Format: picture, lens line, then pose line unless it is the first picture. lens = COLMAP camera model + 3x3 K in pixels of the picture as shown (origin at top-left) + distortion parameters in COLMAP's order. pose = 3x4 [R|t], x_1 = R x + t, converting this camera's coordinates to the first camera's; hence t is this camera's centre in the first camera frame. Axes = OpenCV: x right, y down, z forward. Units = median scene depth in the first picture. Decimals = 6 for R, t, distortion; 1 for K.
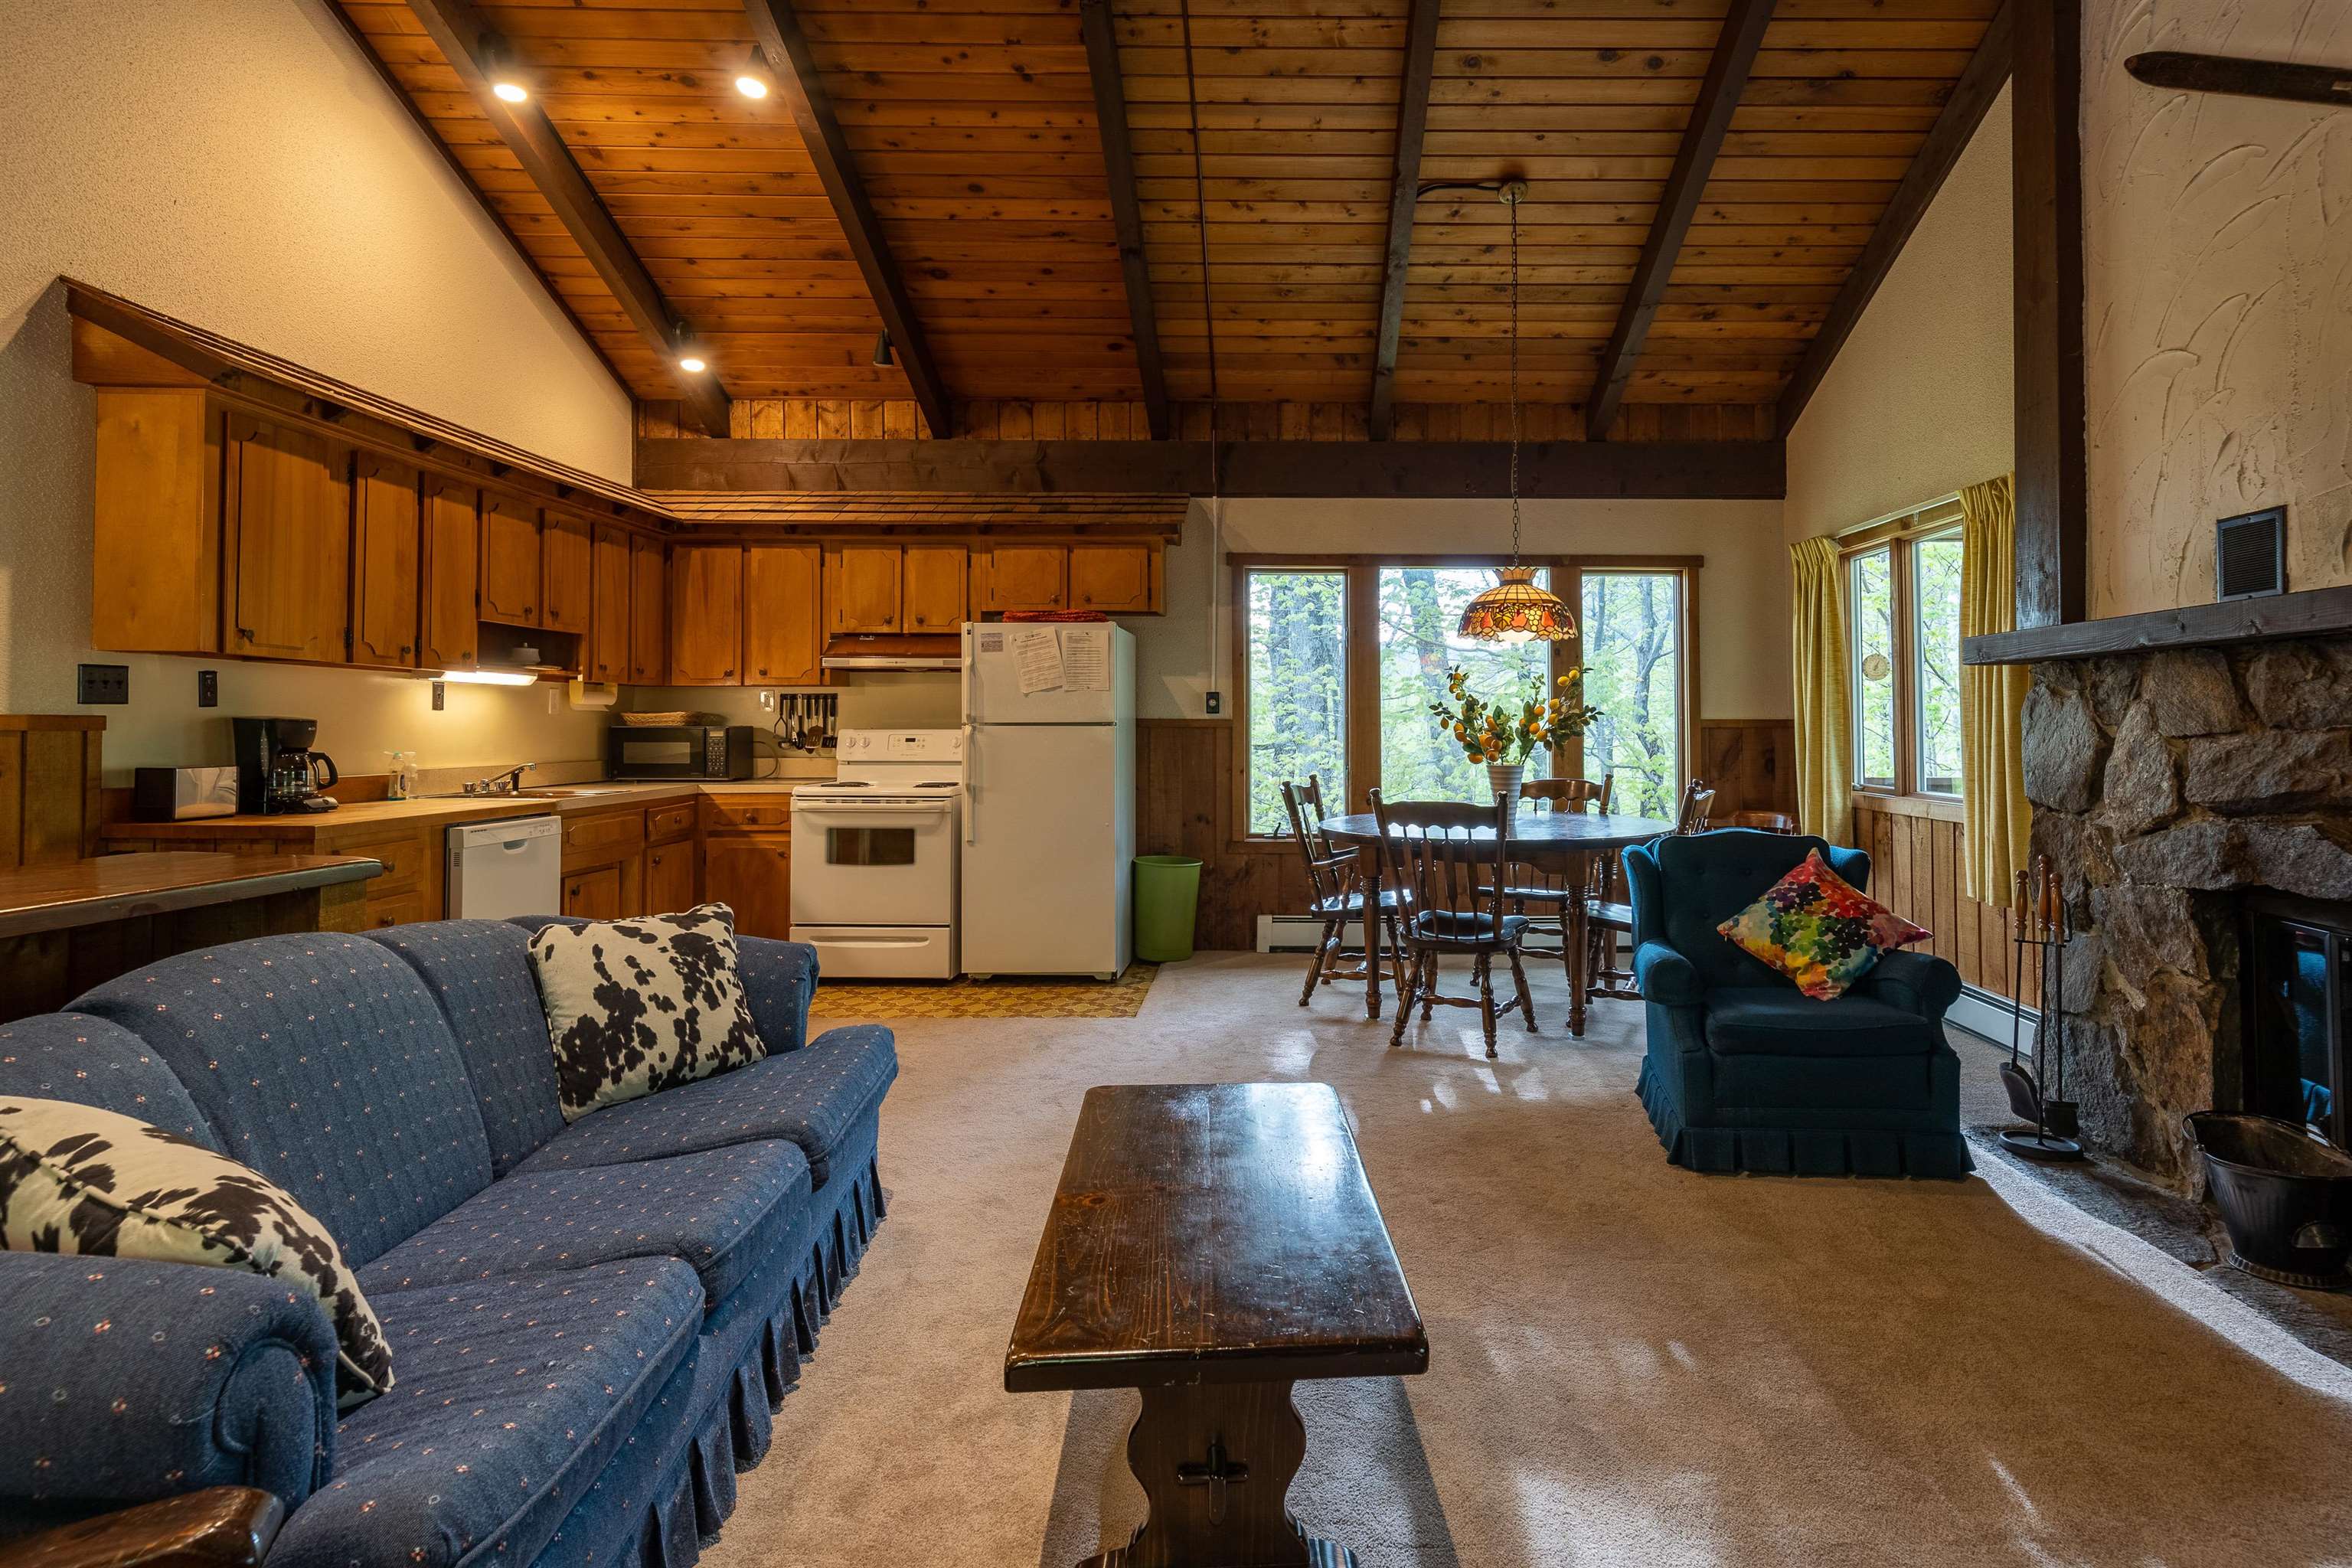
lens RADIAL K [[1204.7, 0, 1181.2], [0, 1204.7, 710.8], [0, 0, 1]] dist [0.003462, 0.000567]
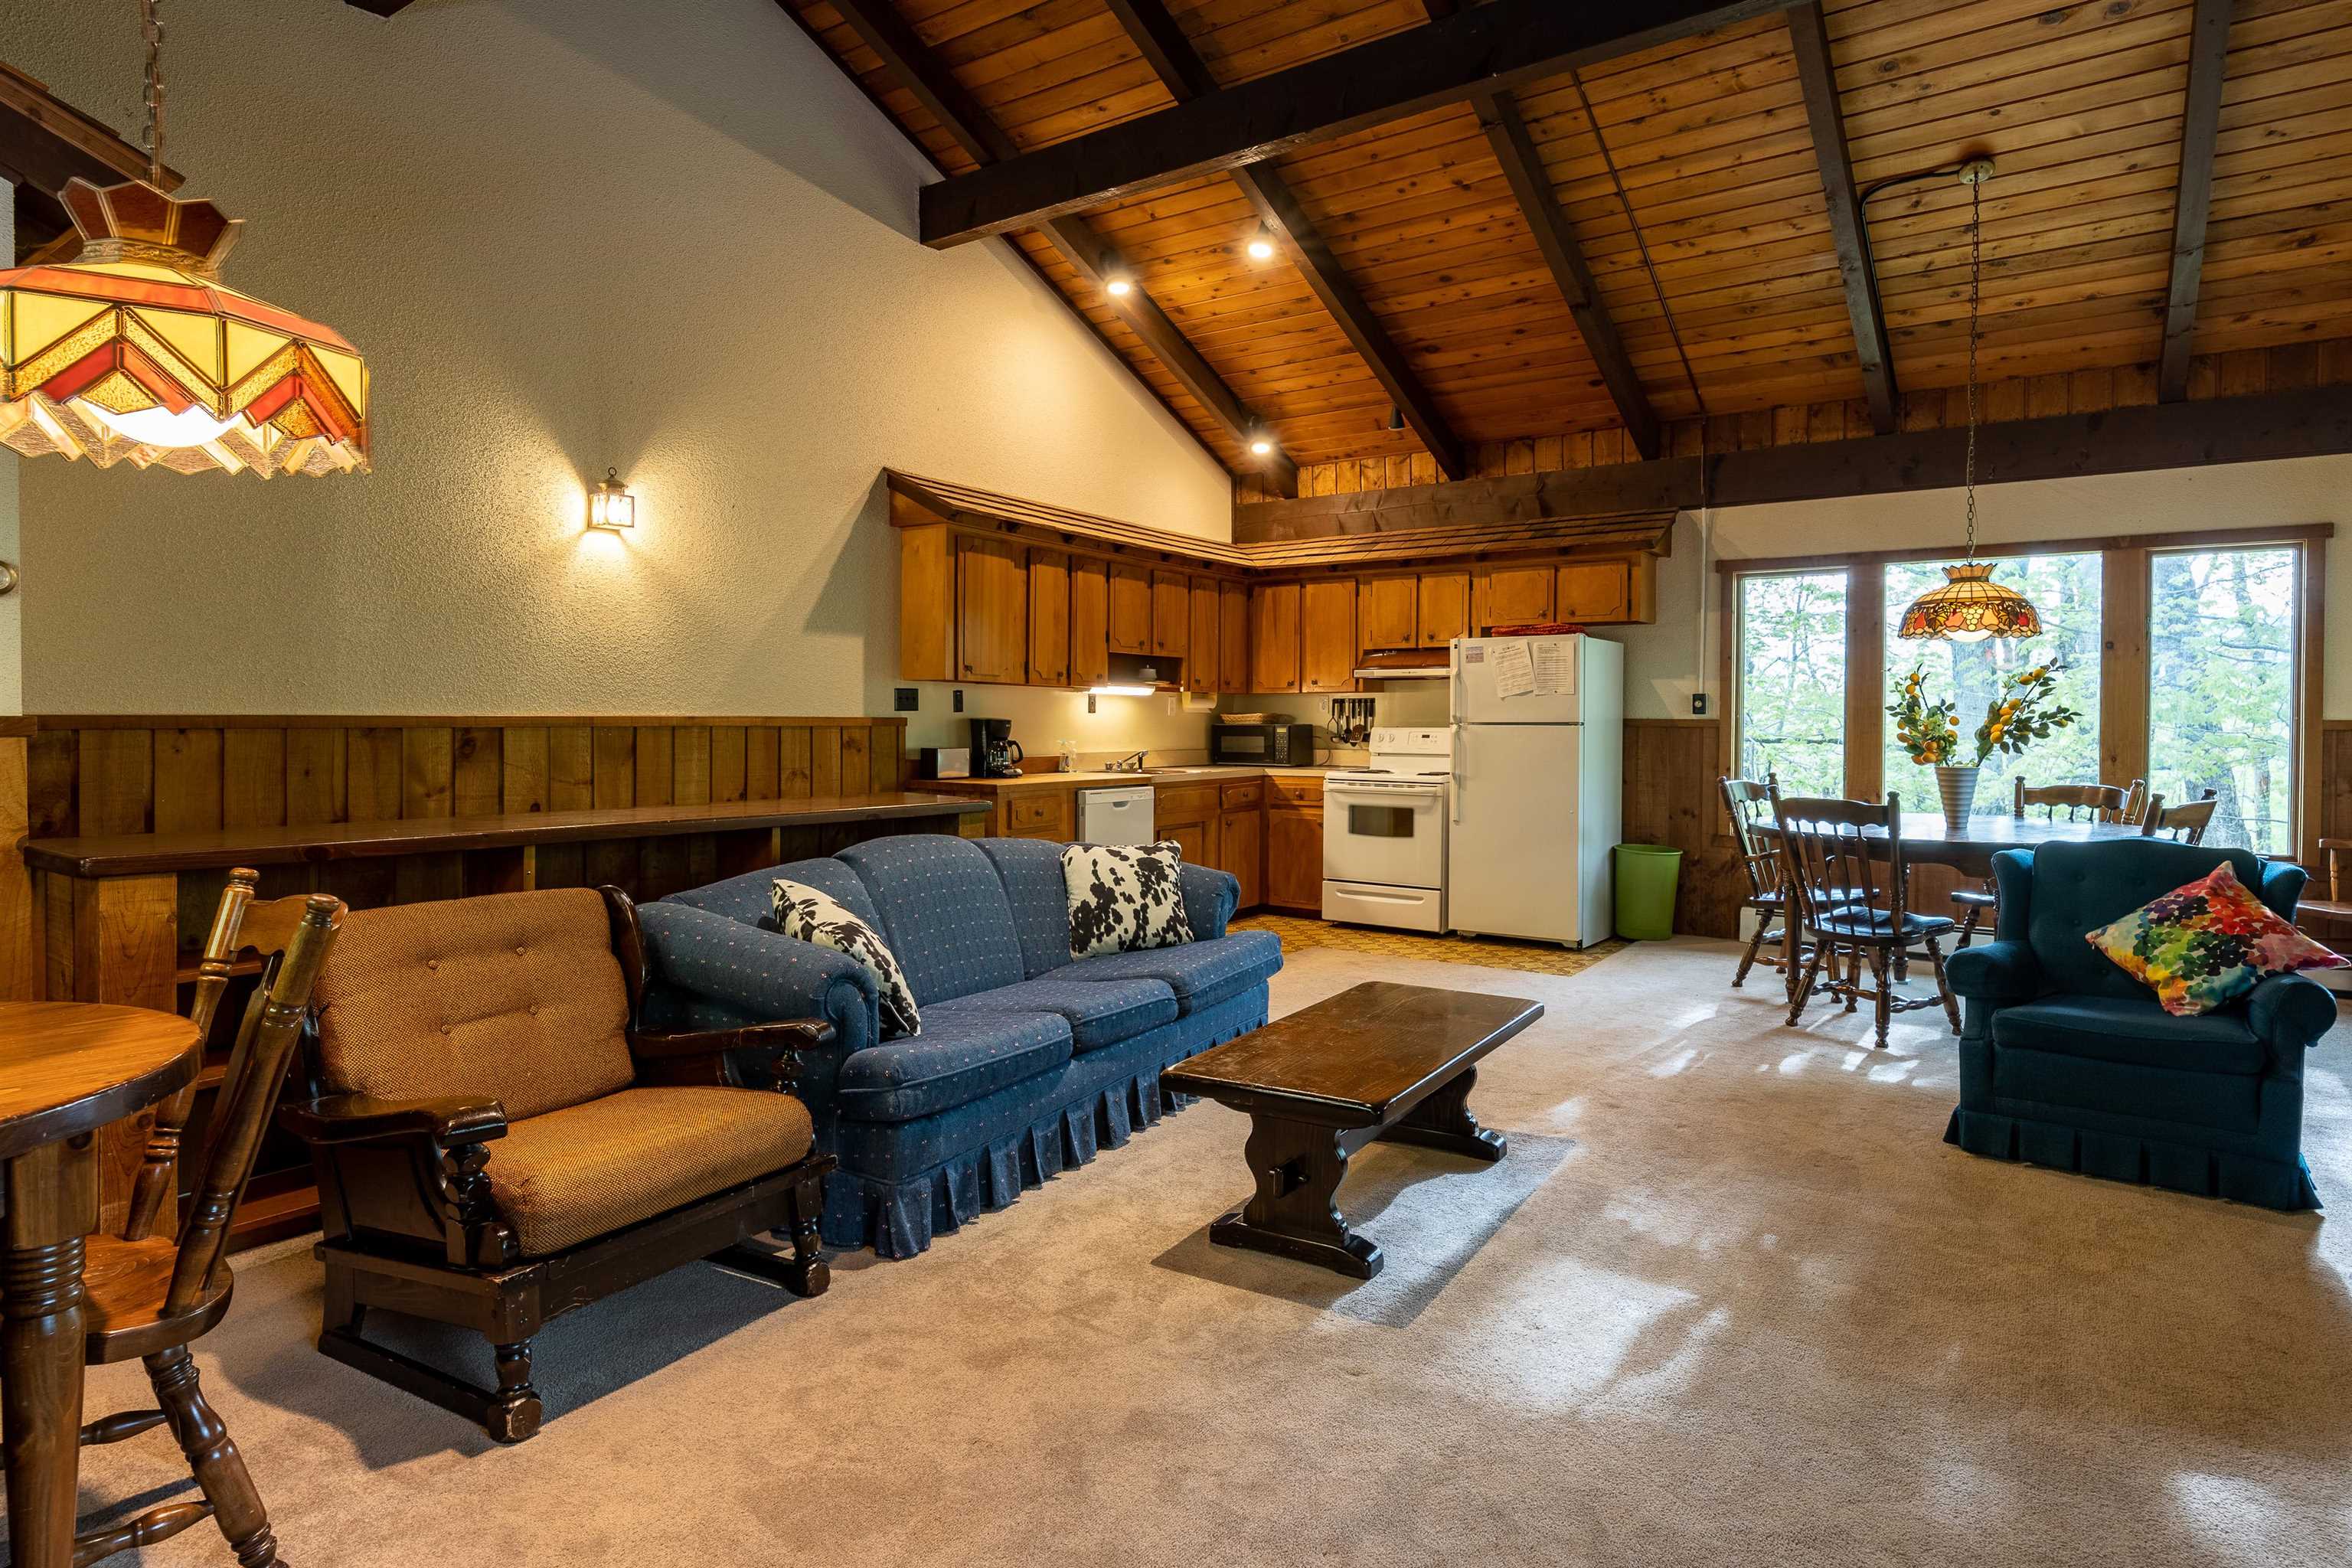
lens RADIAL K [[1149.0, 0, 1172.3], [0, 1149.0, 749.3], [0, 0, 1]] dist [0.002032, 0.000059]
pose [[0.838336, 0.015143, -0.544944, 0.219386], [0.003973, 0.999418, 0.033885, -0.003309], [0.545140, -0.030572, 0.837787, -0.117947]]
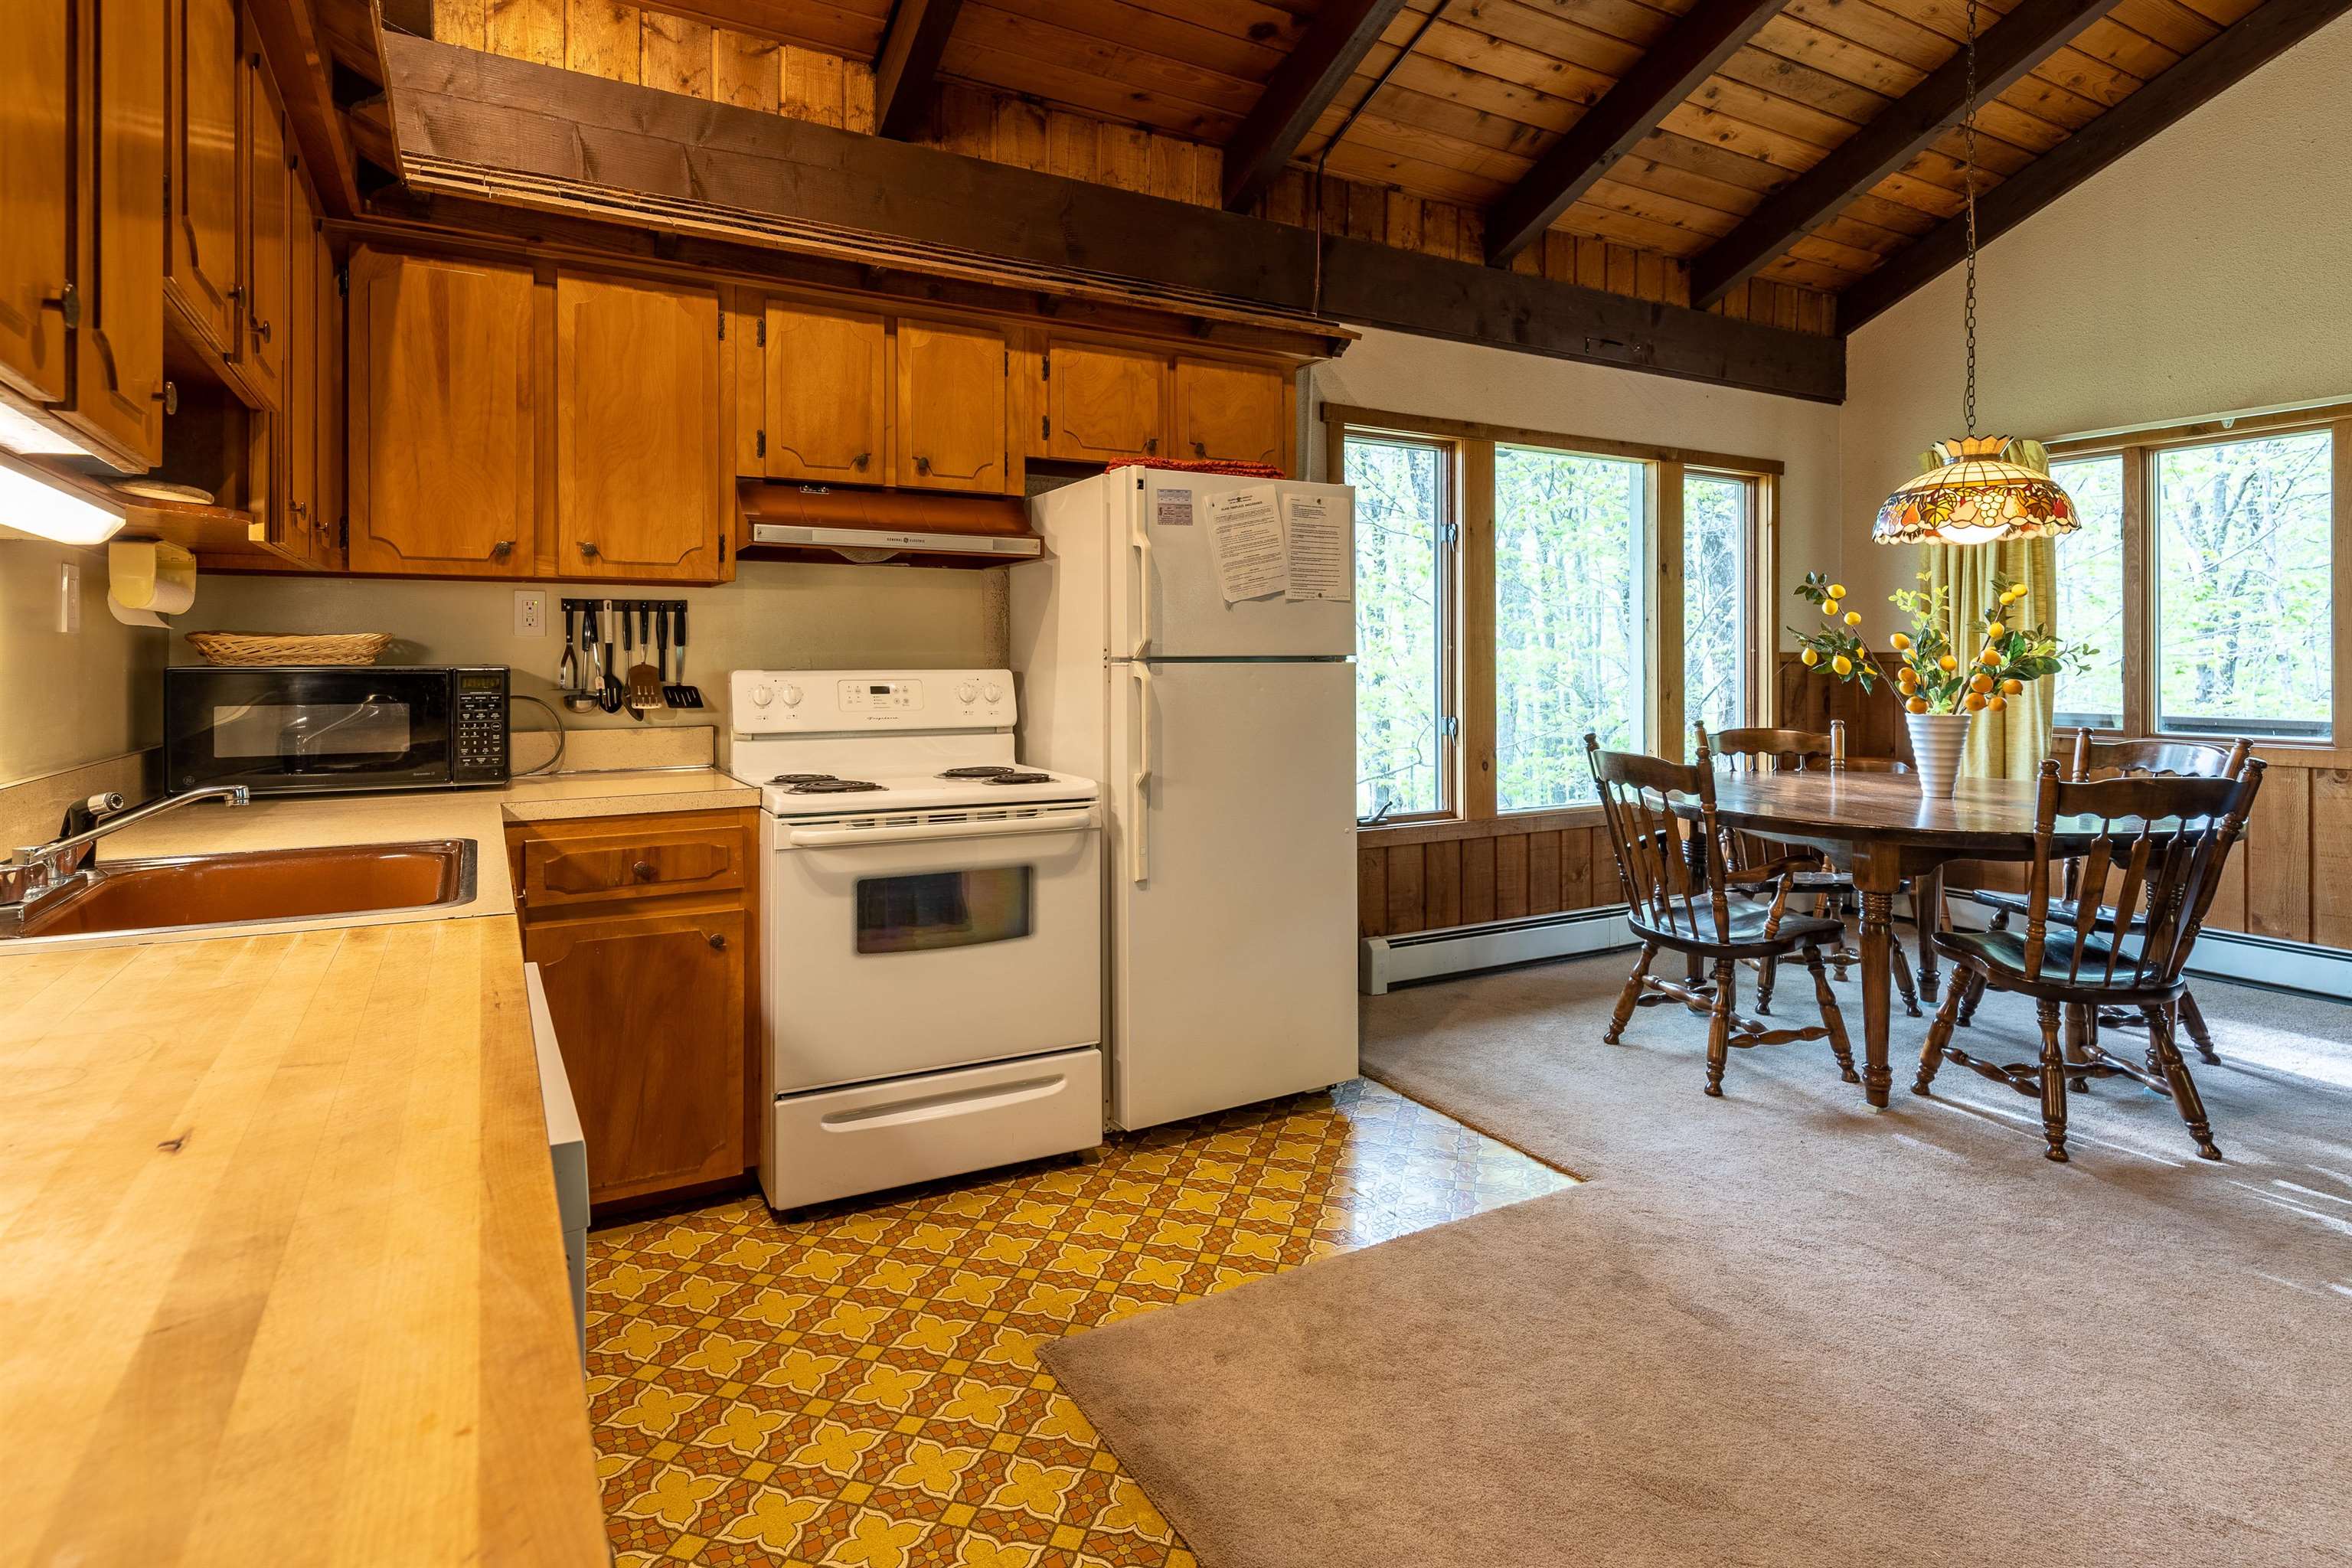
lens RADIAL K [[1162.0, 0, 1056.4], [0, 1162.0, 672.1], [0, 0, 1]] dist [0.001323, 0.000521]
pose [[0.866143, -0.008351, 0.499727, -0.478794], [-0.002651, 0.999770, 0.021302, 0.005937], [-0.499789, -0.019775, 0.865921, 0.598515]]
